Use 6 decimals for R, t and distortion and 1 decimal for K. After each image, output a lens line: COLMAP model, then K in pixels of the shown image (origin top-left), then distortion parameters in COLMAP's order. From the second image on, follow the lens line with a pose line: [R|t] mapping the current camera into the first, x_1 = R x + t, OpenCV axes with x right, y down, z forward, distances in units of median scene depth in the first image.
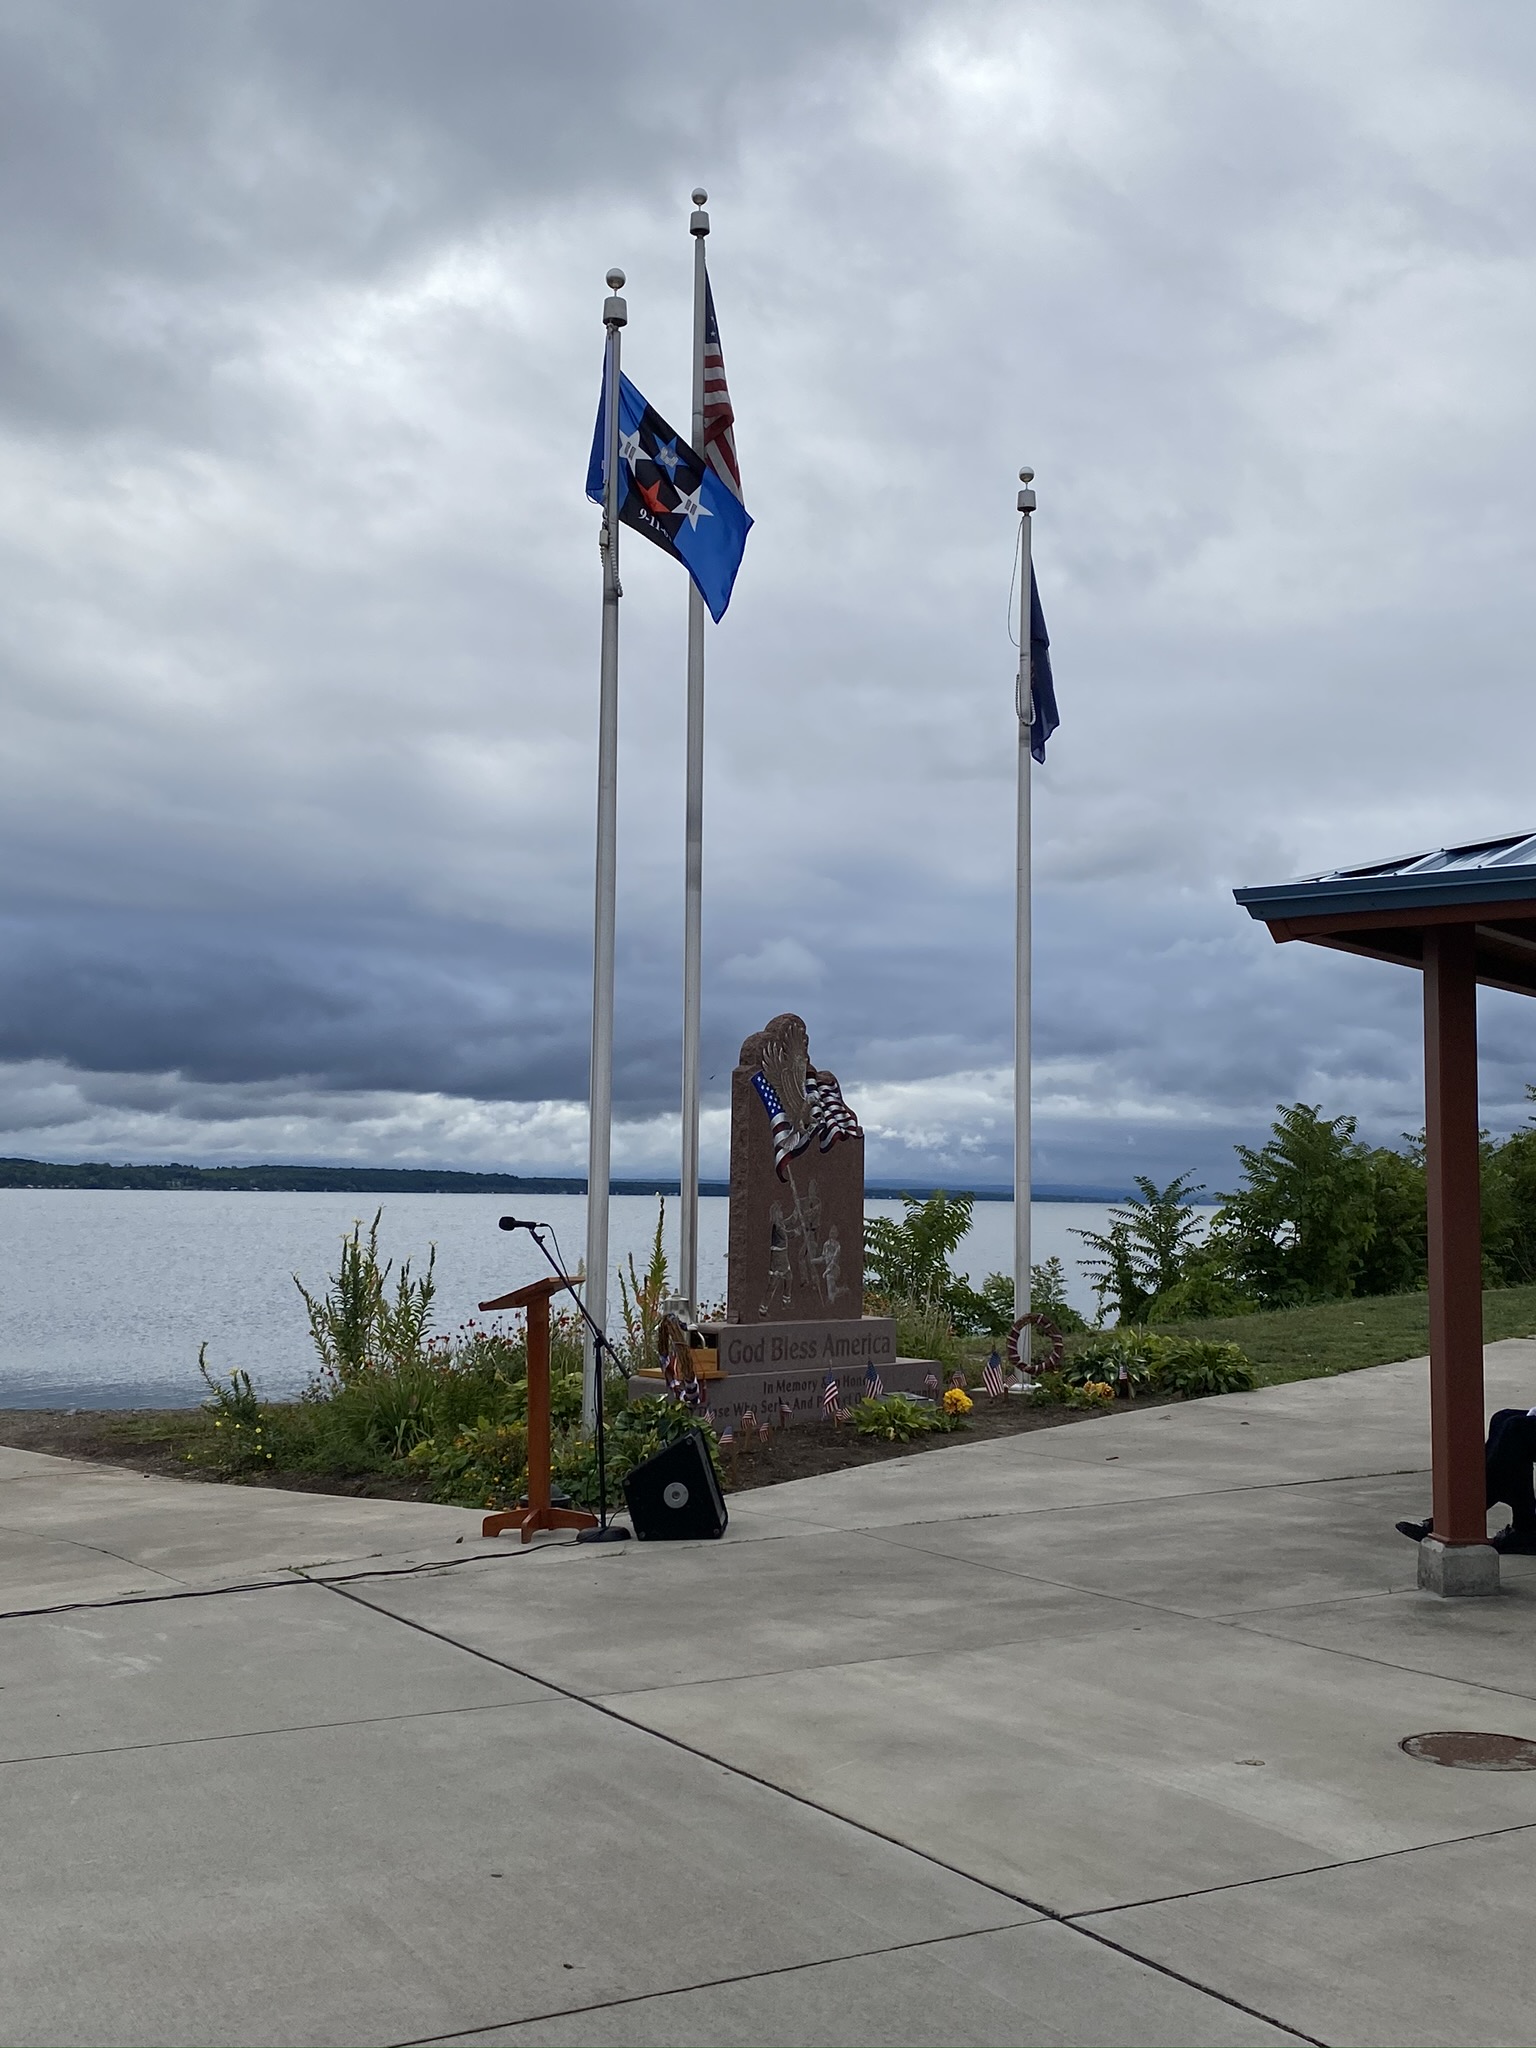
lens RADIAL K [[2190.2, 0, 781.6], [0, 2190.2, 992.4], [0, 0, 1]] dist [0.040104, 0.000000]
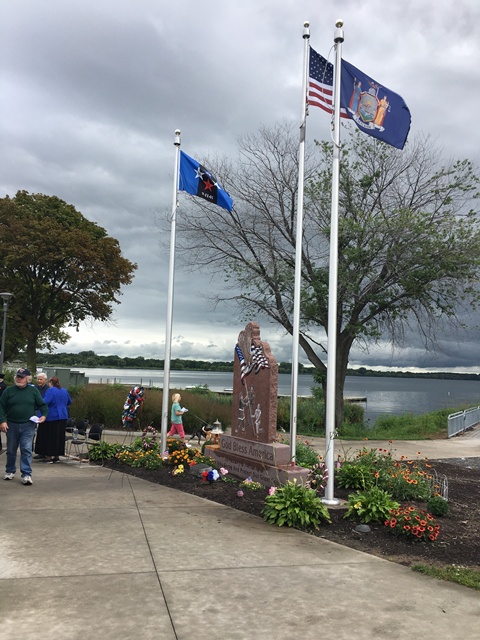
lens RADIAL K [[551.7, 0, 245.4], [0, 551.7, 318.6], [0, 0, 1]] dist [0.073551, -0.096052]
pose [[-0.256582, -0.114309, -0.959739, 0.670986], [0.046847, 0.990344, -0.130478, 0.095668], [0.965386, -0.078439, -0.248750, 1.194542]]
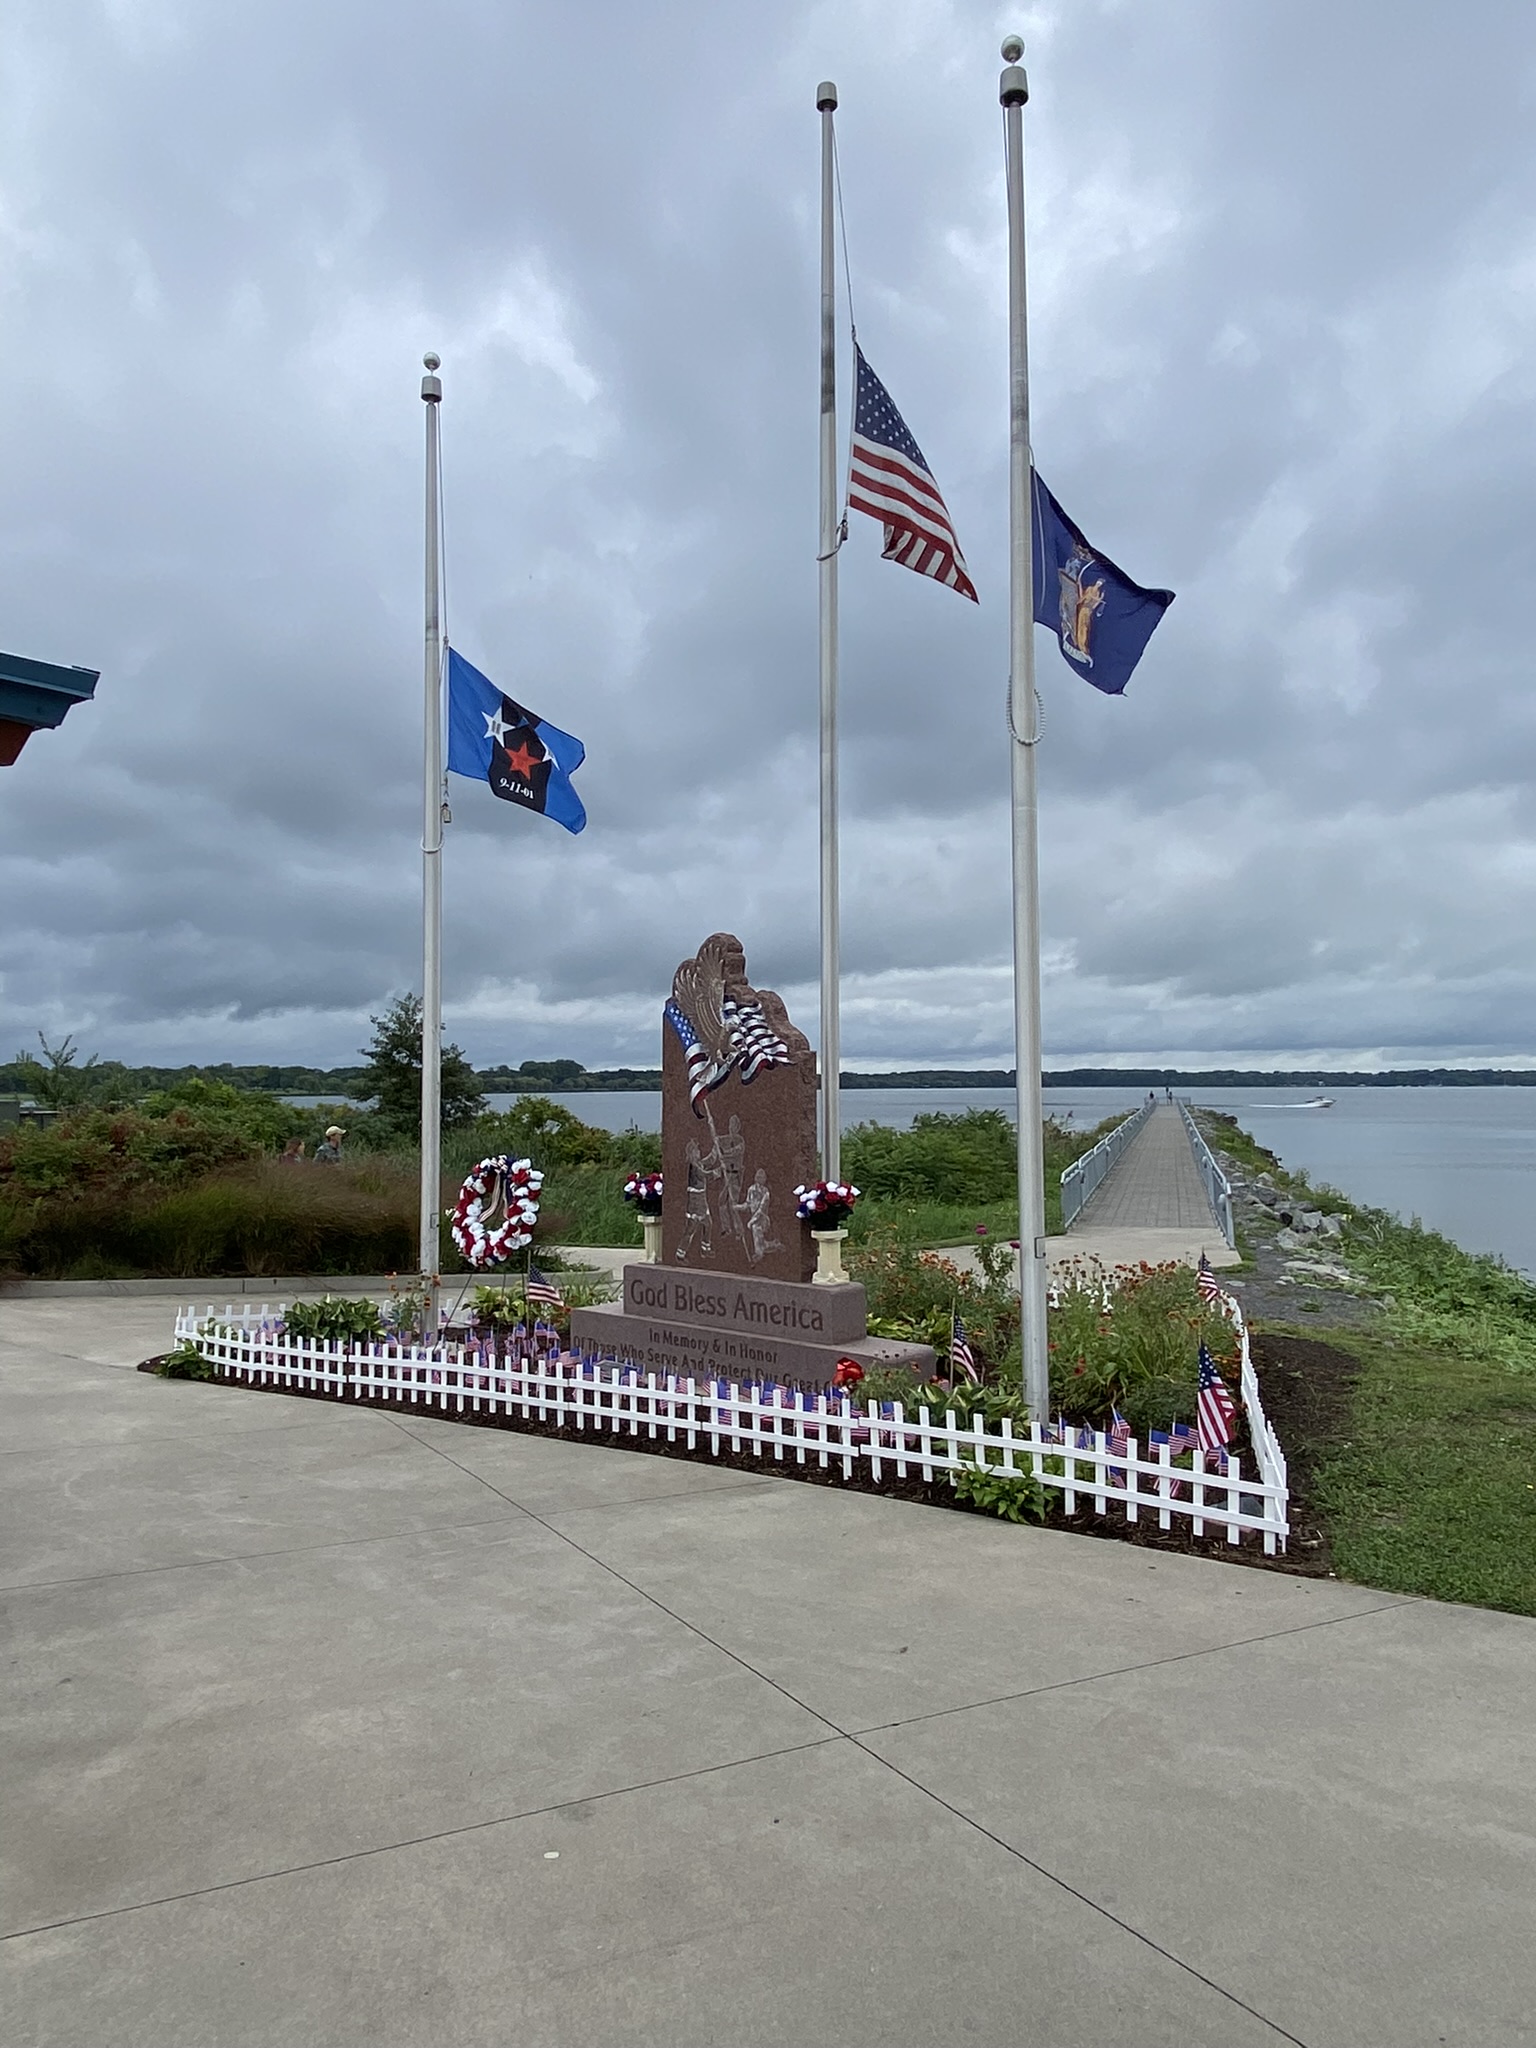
lens RADIAL K [[1437.2, 0, 746.3], [0, 1437.2, 1004.0], [0, 0, 1]] dist [0.041011, -0.009984]
pose [[-0.033536, -0.072445, -0.996808, 0.616050], [0.094973, 0.992625, -0.075336, 0.087486], [0.994915, -0.097197, -0.026408, 1.054964]]
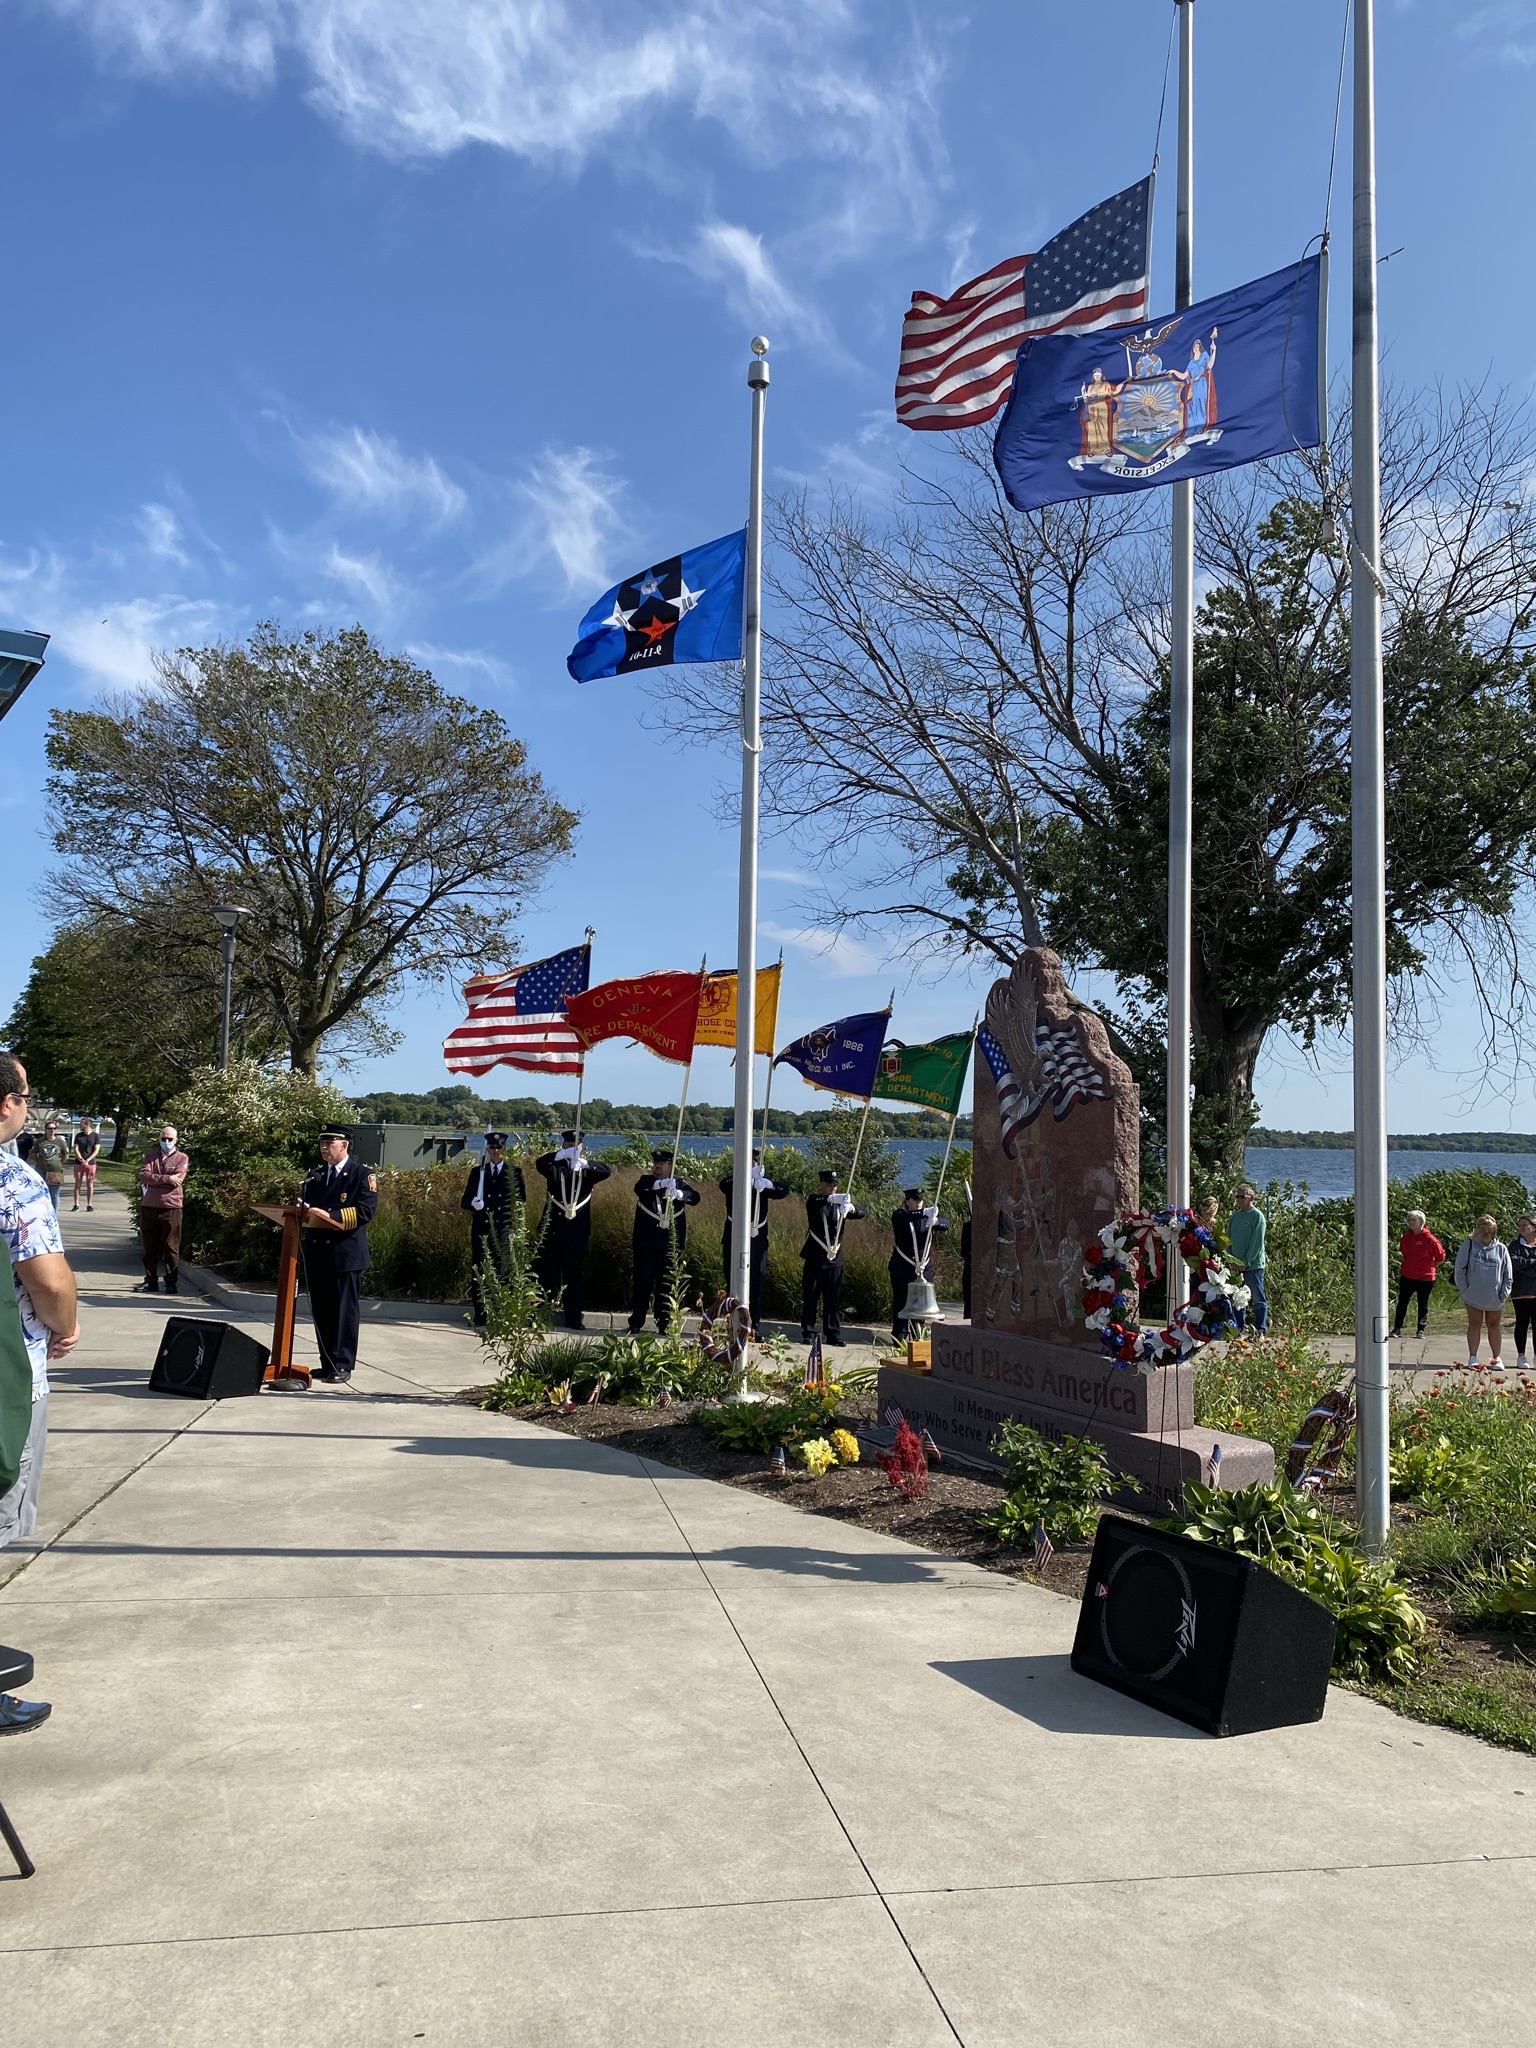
lens RADIAL K [[1544.6, 0, 769.2], [0, 1544.6, 1022.9], [0, 0, 1]] dist [0.057228, -0.073317]
pose [[-0.330093, -0.089470, -0.939699, 0.578101], [0.059977, 0.991499, -0.115470, 0.098601], [0.942041, -0.094476, -0.321920, 1.120023]]
